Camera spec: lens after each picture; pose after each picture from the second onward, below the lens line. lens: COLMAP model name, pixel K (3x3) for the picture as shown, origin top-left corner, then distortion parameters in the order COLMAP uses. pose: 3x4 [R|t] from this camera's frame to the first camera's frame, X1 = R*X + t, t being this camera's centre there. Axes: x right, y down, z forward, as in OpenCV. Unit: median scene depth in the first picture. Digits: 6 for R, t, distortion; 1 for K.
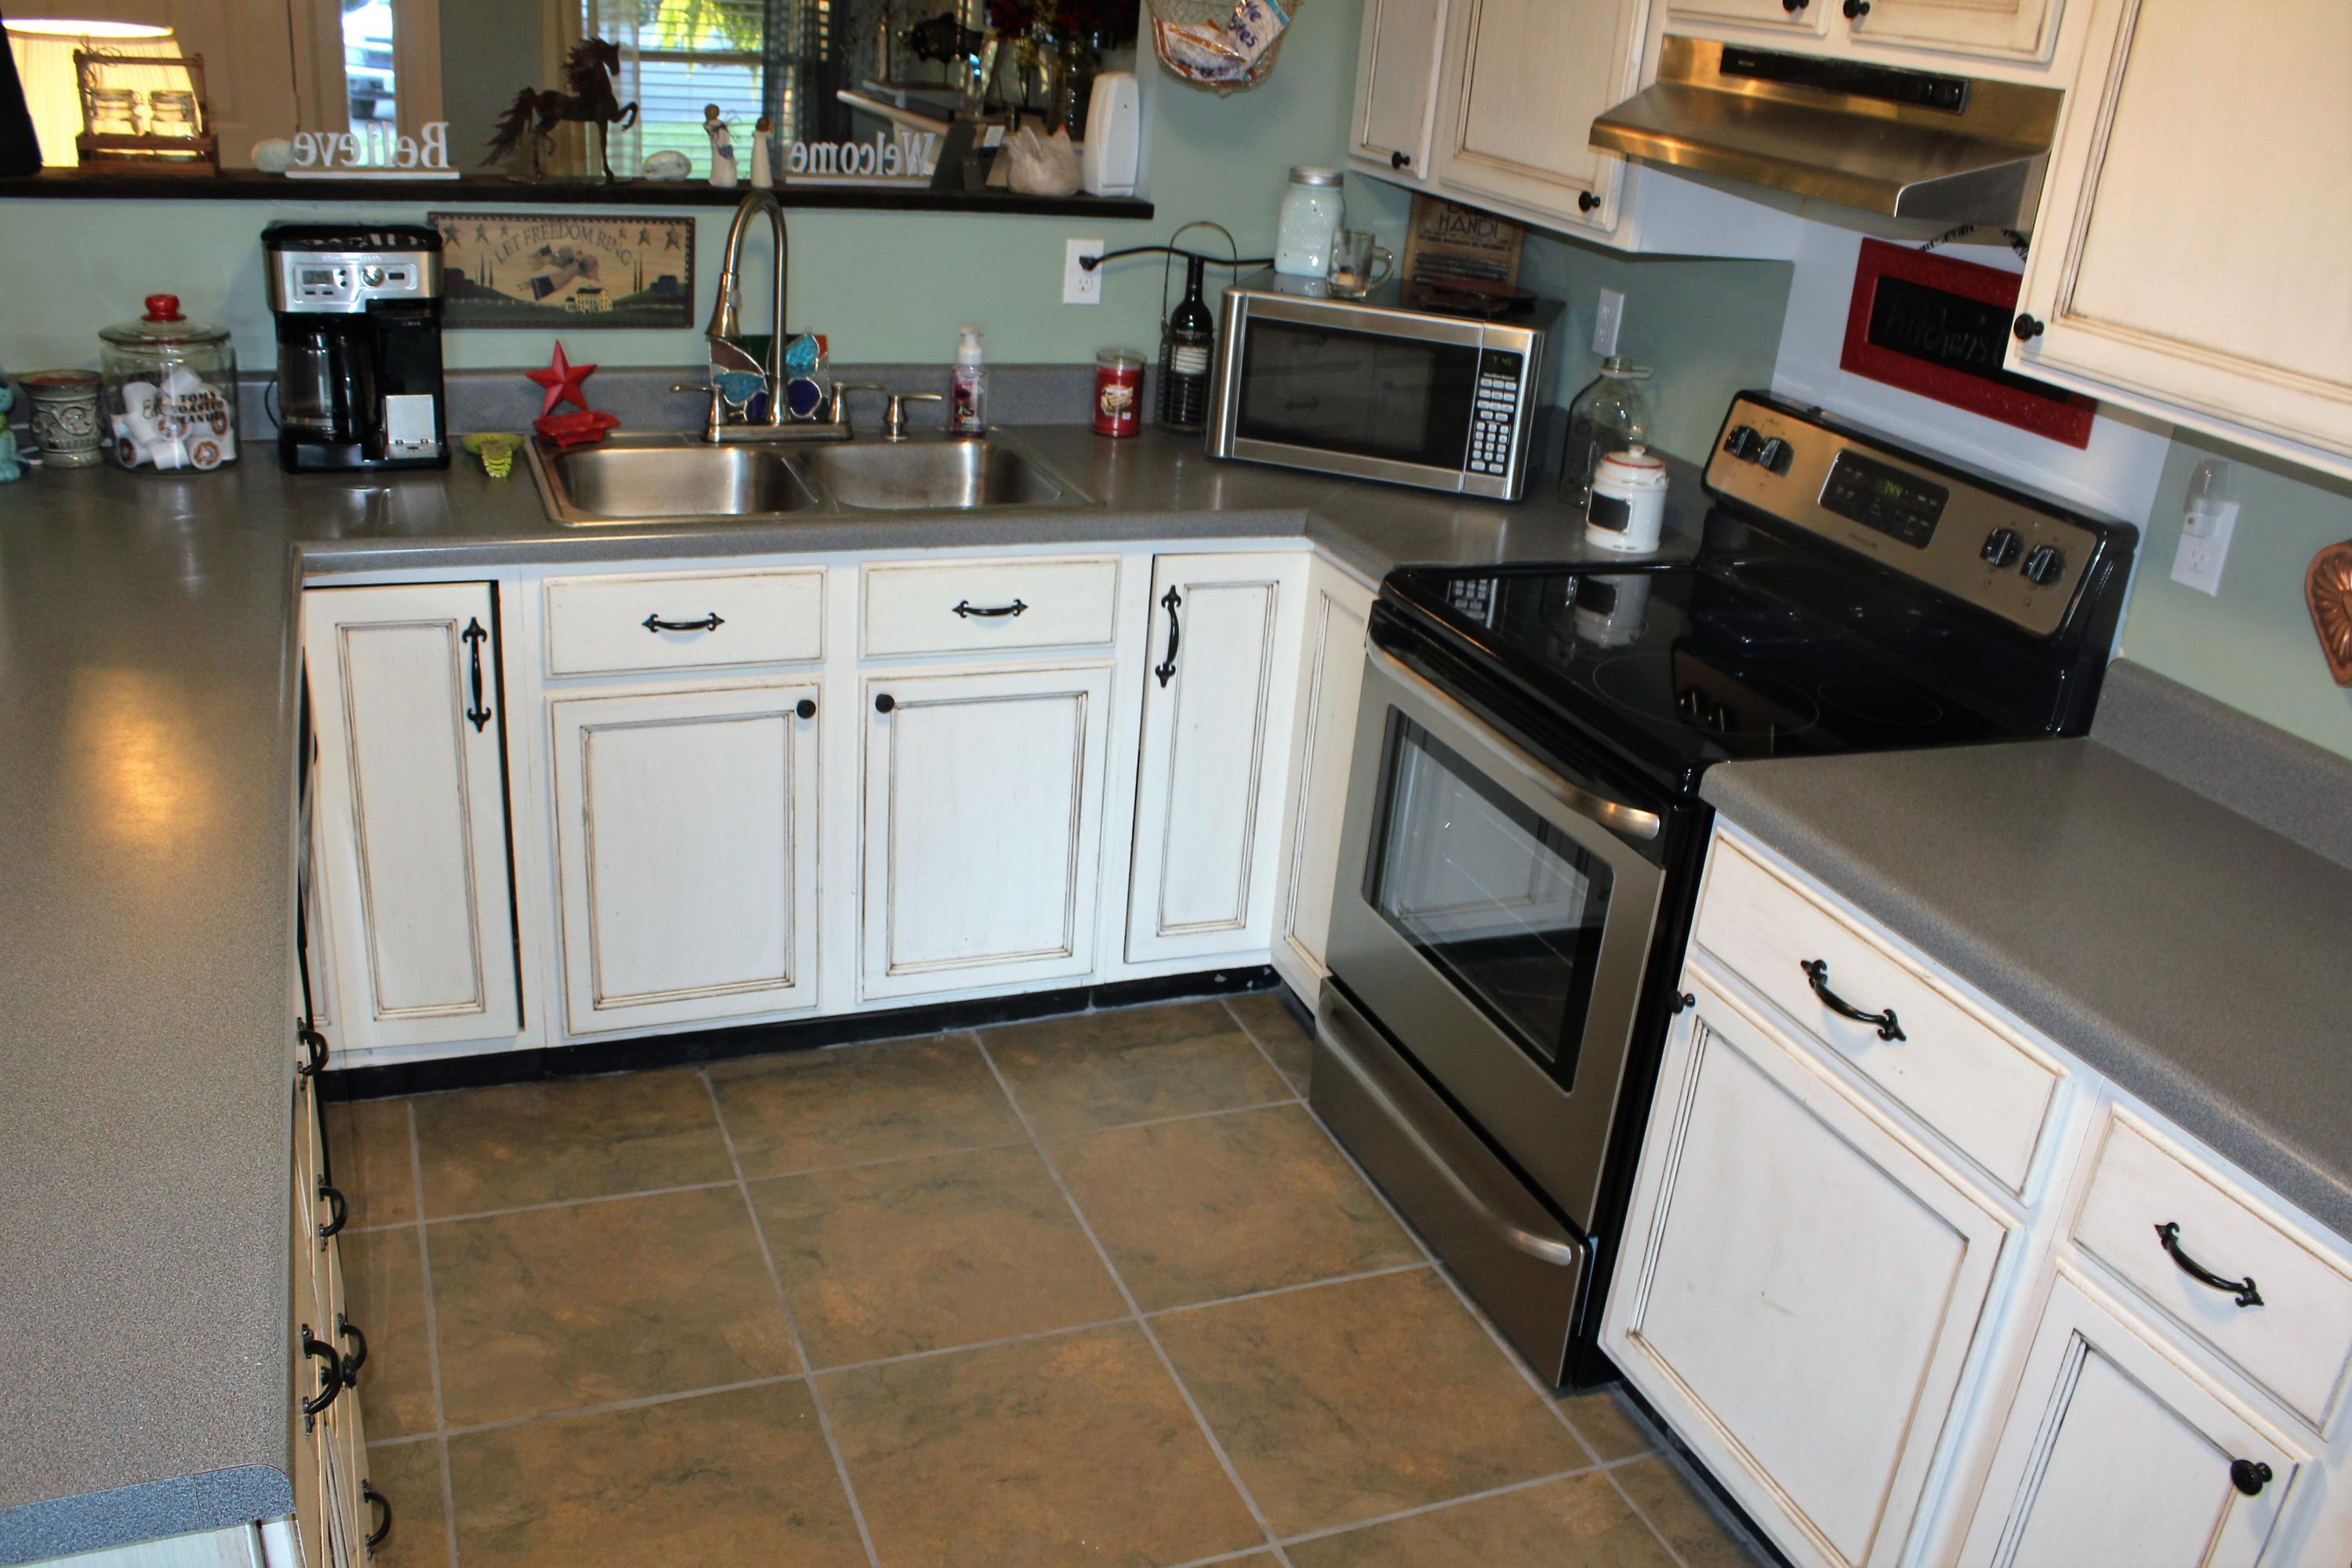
lens RADIAL K [[2008.3, 0, 1123.2], [0, 2008.3, 814.1], [0, 0, 1]] dist [-0.155907, 0.145988]
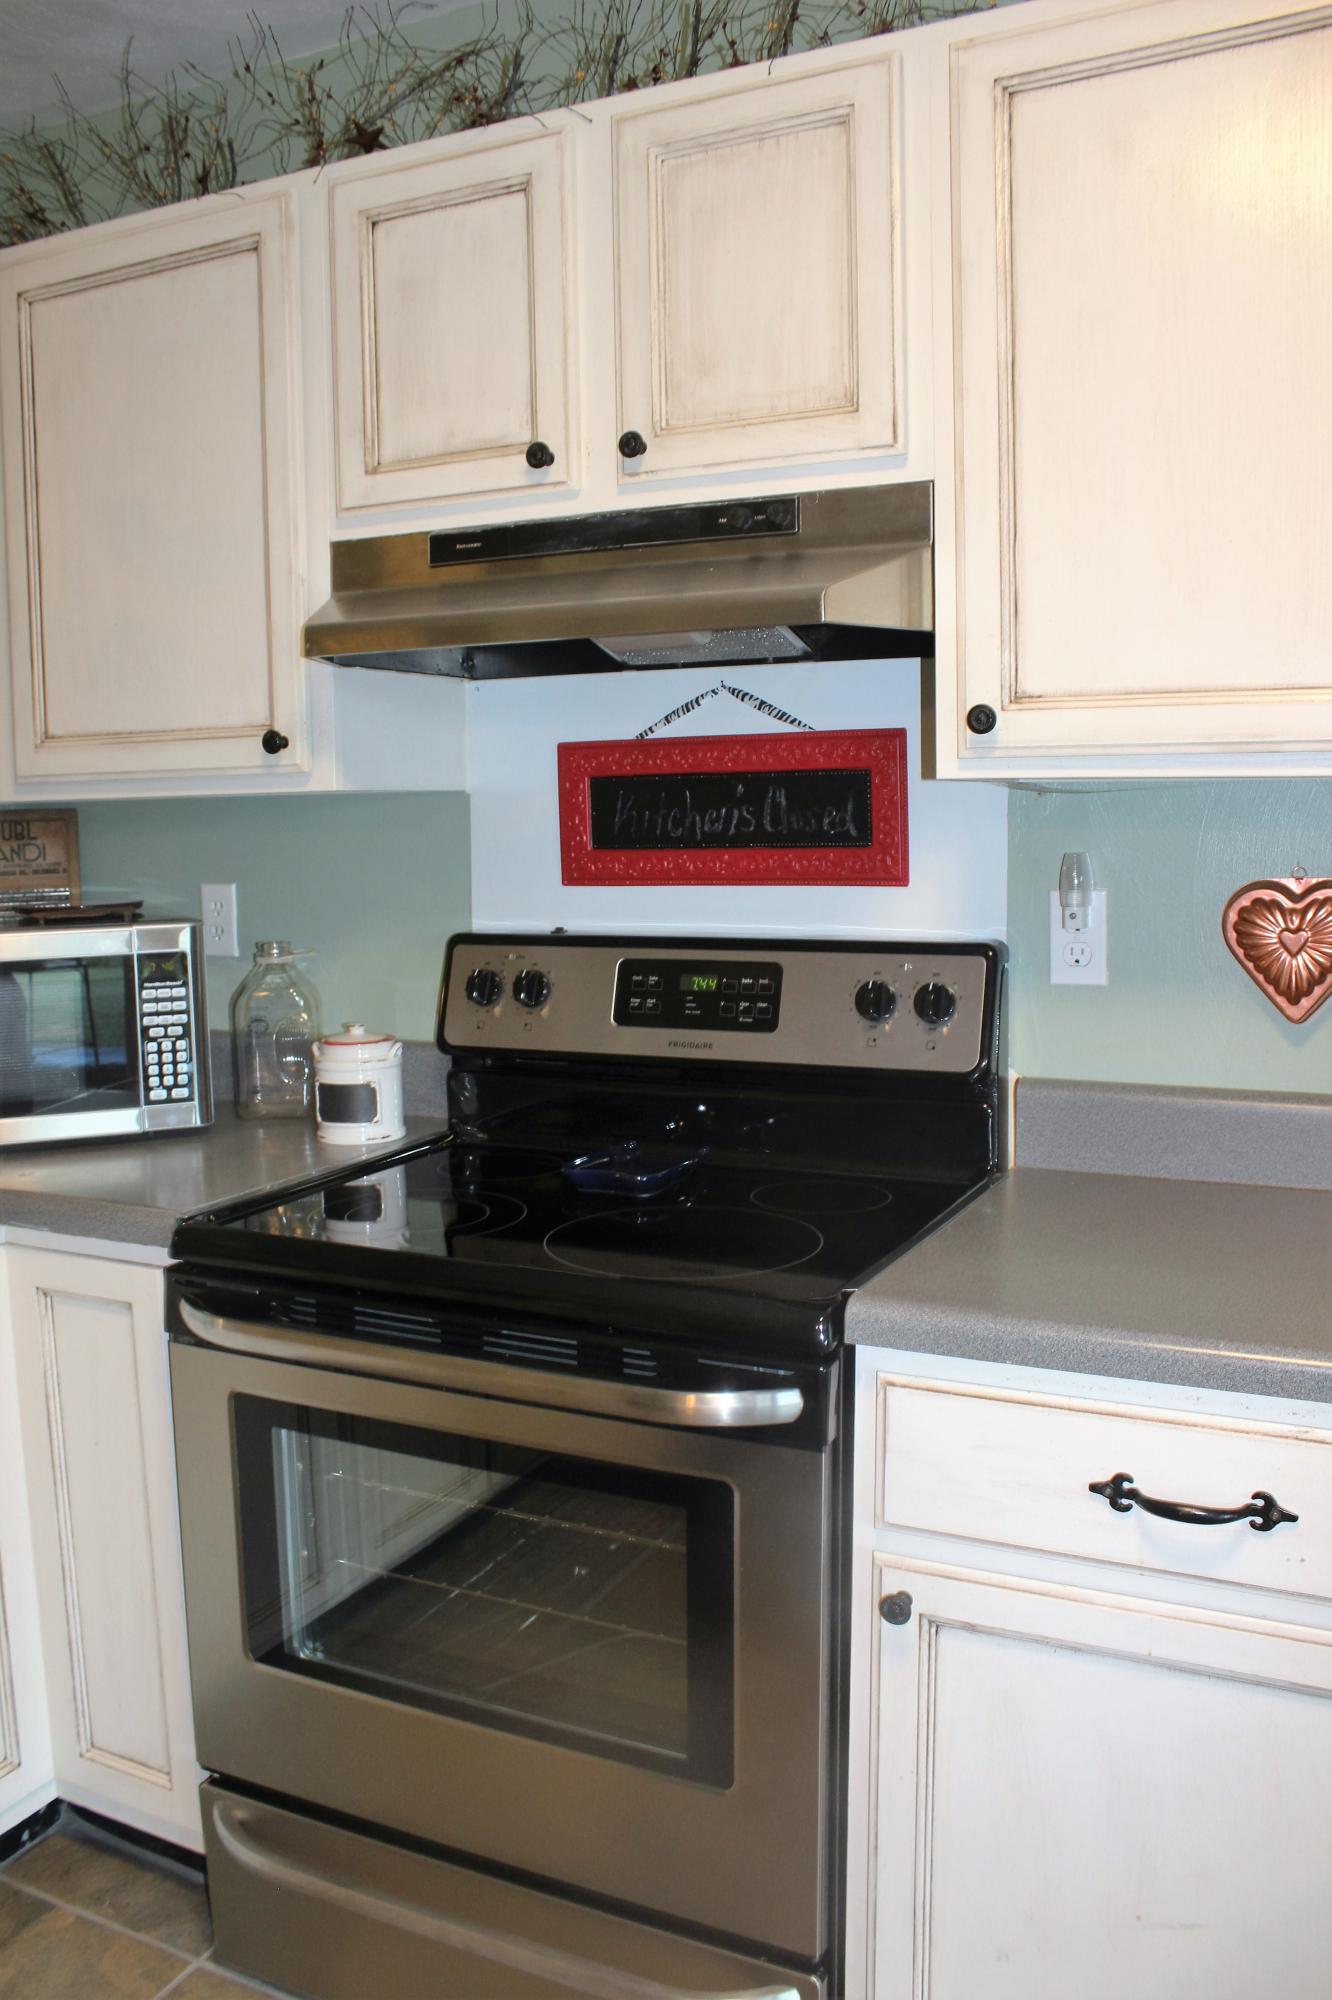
lens RADIAL K [[1707.7, 0, 602.1], [0, 1707.7, 1011.9], [0, 0, 1]] dist [-0.155907, 0.145988]
pose [[0.749171, -0.172960, 0.639396, -0.136745], [0.335609, 0.931345, -0.141294, -0.050736], [-0.571060, 0.320440, 0.755784, 0.387219]]
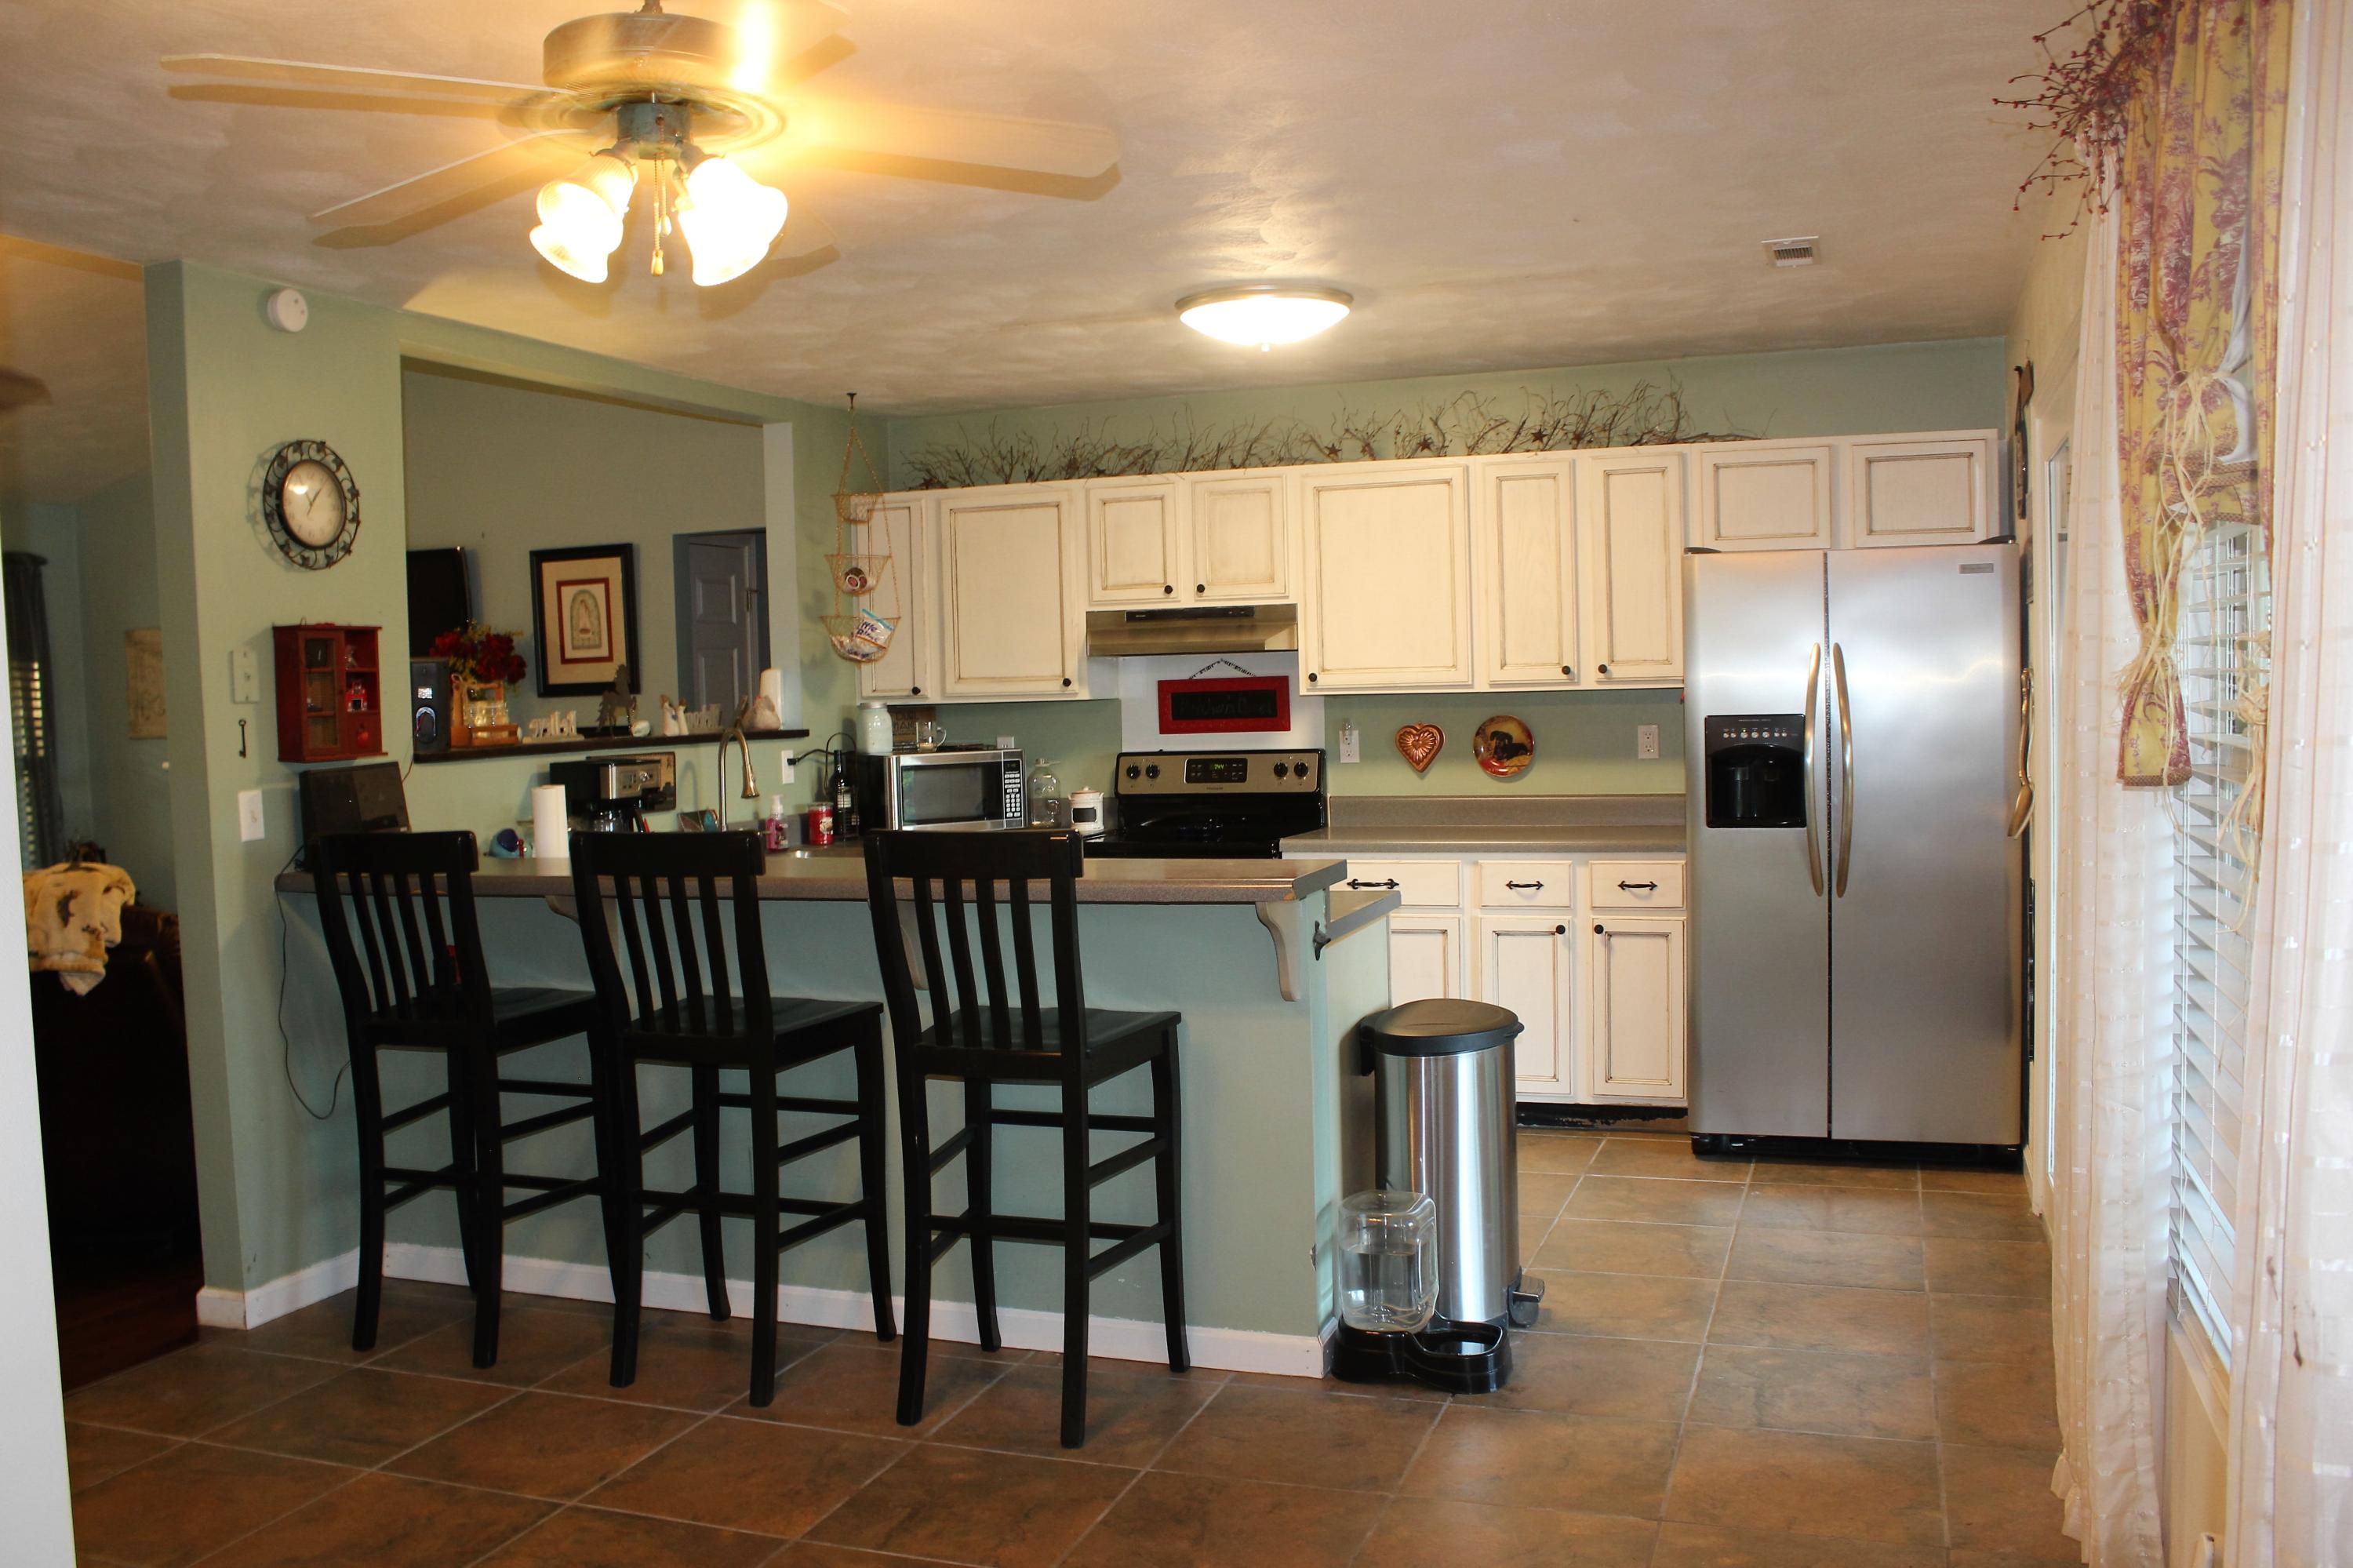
lens RADIAL K [[2009.2, 0, 1164.7], [0, 2009.2, 792.3], [0, 0, 1]] dist [-0.155907, 0.145988]
pose [[0.655269, -0.137169, 0.742837, -1.430047], [0.376298, 0.911951, -0.163543, 0.237630], [-0.654998, 0.386692, 0.649190, -0.568234]]
